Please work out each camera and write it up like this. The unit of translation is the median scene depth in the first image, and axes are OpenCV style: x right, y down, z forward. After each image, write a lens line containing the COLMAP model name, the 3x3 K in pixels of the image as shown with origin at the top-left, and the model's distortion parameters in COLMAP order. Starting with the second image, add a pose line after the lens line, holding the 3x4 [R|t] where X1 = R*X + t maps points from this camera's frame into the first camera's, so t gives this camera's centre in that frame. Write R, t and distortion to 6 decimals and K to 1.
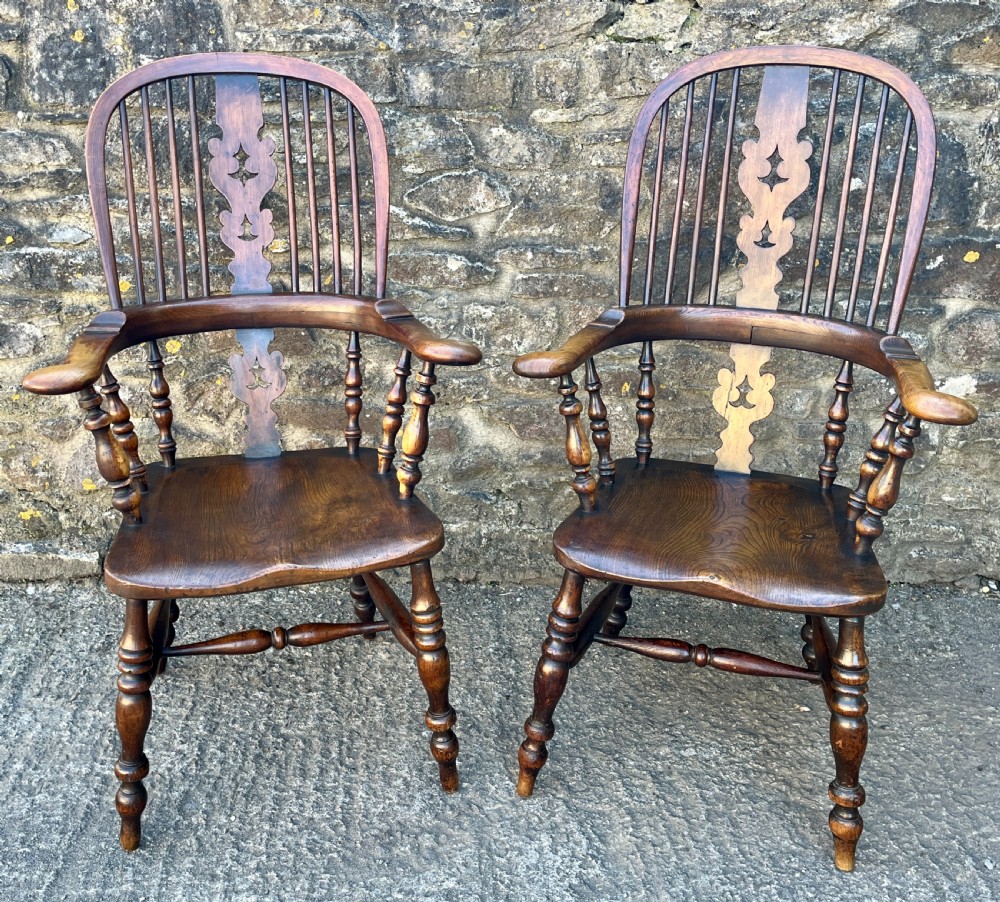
lens RADIAL K [[1067.2, 0, 474.9], [0, 1067.2, 411.0], [0, 0, 1]] dist [0.037232, 0.000000]
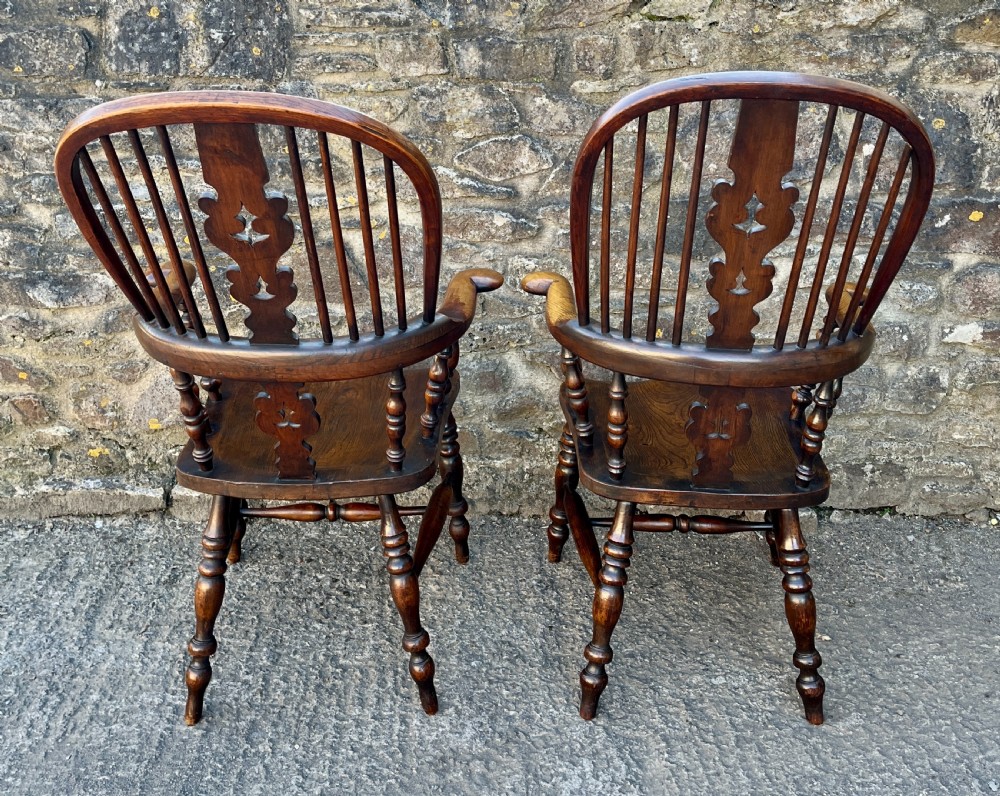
lens RADIAL K [[1048.5, 0, 522.0], [0, 1048.5, 293.7], [0, 0, 1]] dist [0.036479, 0.000000]
pose [[0.999890, 0.001612, 0.014717, -0.013427], [-0.001244, 0.999688, -0.024954, -0.039487], [-0.014753, 0.024933, 0.999580, -0.059884]]
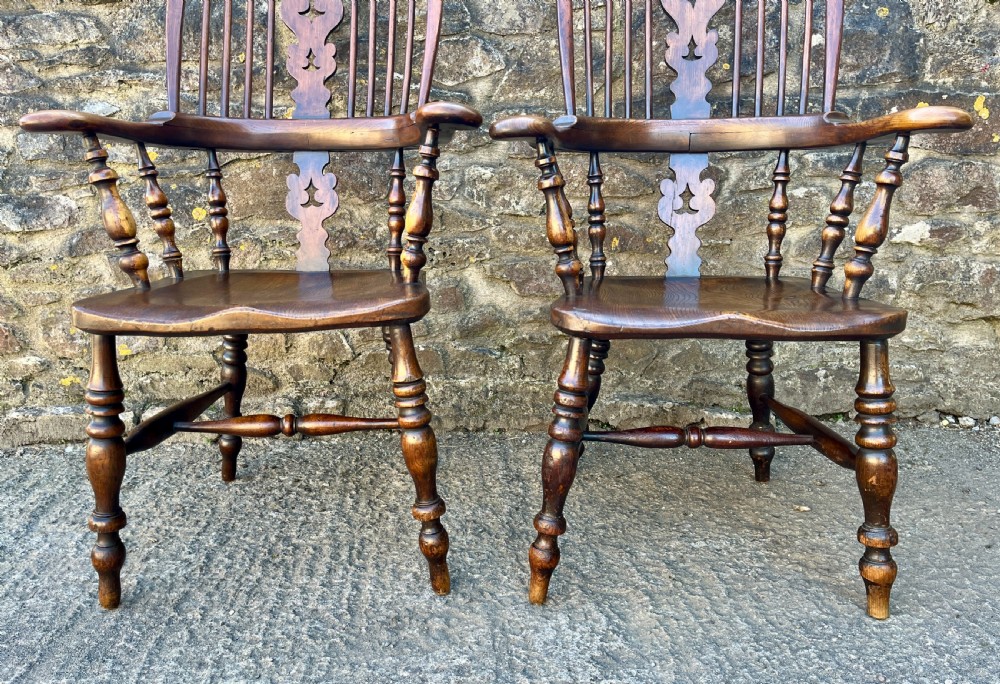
lens RADIAL K [[756.1, 0, 500.7], [0, 756.1, 380.7], [0, 0, 1]] dist [0.066763, -0.079643]
pose [[0.999304, -0.029693, 0.022580, 0.002070], [0.031263, 0.996866, -0.072672, 0.190642], [-0.020352, 0.073328, 0.997100, 0.254558]]
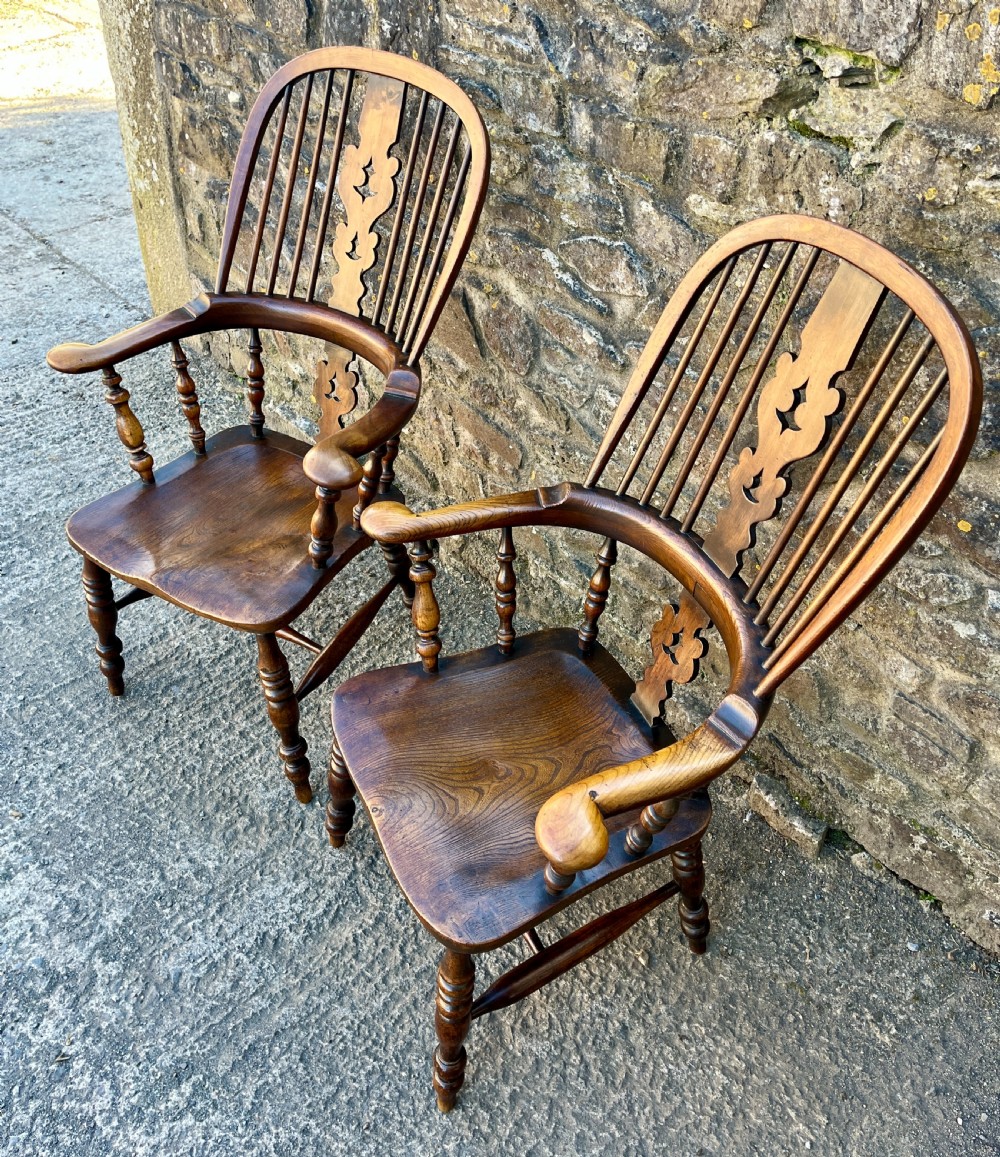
lens RADIAL K [[1005.3, 0, 513.7], [0, 1005.3, 570.1], [0, 0, 1]] dist [0.036817, -0.012130]
pose [[0.689643, 0.489446, -0.533700, 0.506742], [-0.272186, 0.858161, 0.435286, -0.338081], [0.671049, -0.154926, 0.725045, 0.340565]]
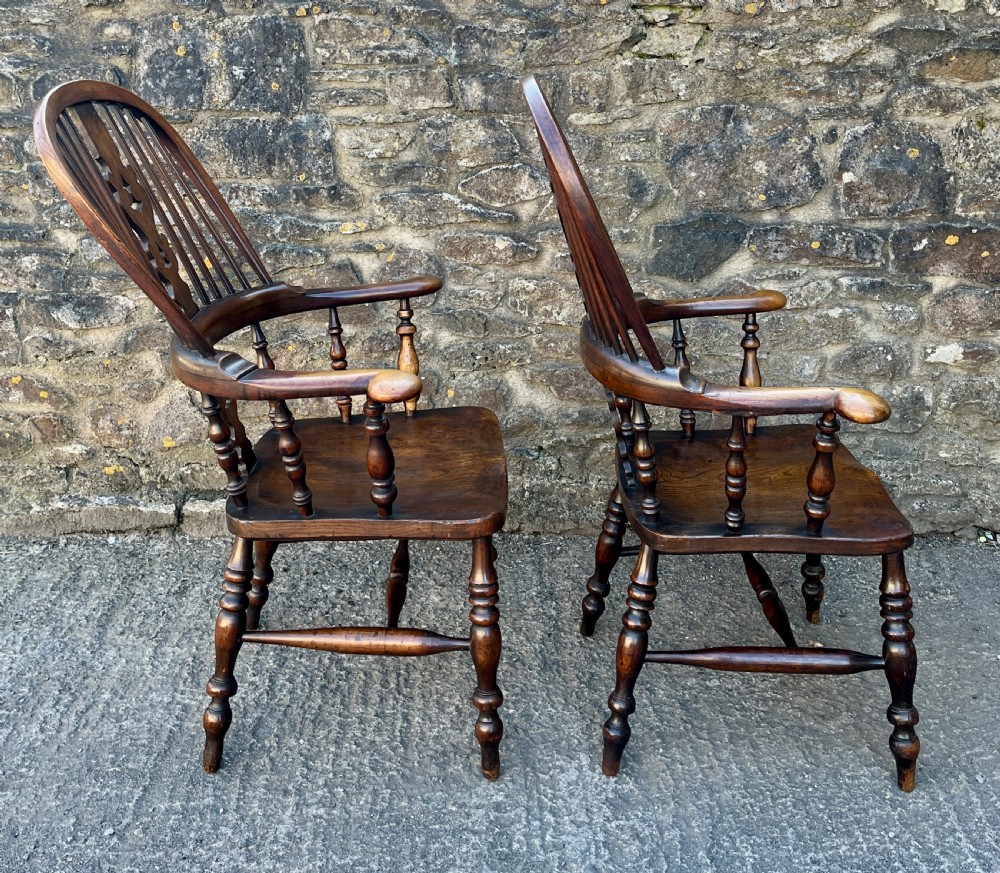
lens RADIAL K [[1047.7, 0, 523.2], [0, 1047.7, 265.9], [0, 0, 1]] dist [0.037735, 0.000000]
pose [[0.999937, 0.002478, 0.010978, -0.008725], [-0.001216, 0.993533, -0.113536, 0.013169], [-0.011188, 0.113516, 0.993473, -0.115120]]
